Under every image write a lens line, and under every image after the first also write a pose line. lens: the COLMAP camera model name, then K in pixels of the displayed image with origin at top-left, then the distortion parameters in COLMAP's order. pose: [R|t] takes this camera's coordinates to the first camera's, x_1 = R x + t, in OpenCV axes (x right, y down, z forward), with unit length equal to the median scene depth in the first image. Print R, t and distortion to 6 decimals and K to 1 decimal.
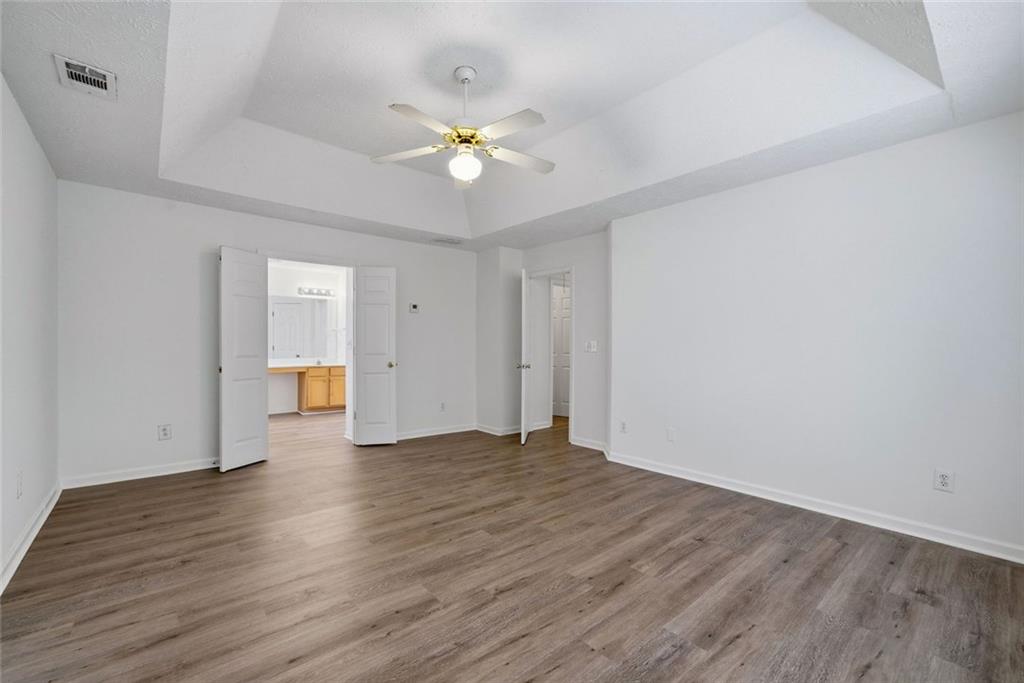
lens RADIAL K [[433.5, 0, 507.8], [0, 433.5, 348.1], [0, 0, 1]] dist [0.016265, 0.000359]
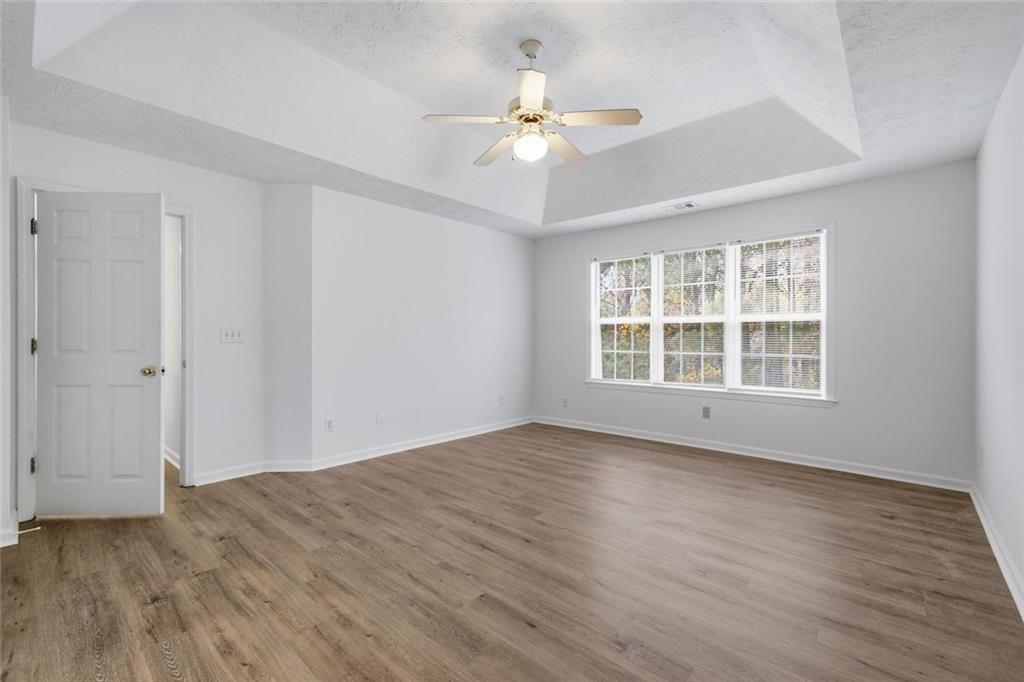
lens RADIAL K [[436.2, 0, 512.0], [0, 436.2, 341.0], [0, 0, 1]] dist [0.034924, 0.000037]
pose [[-0.152983, -0.008631, 0.988191, -0.879810], [-0.015218, 0.999864, 0.006377, -0.006247], [-0.988112, -0.014063, -0.153093, 0.991742]]
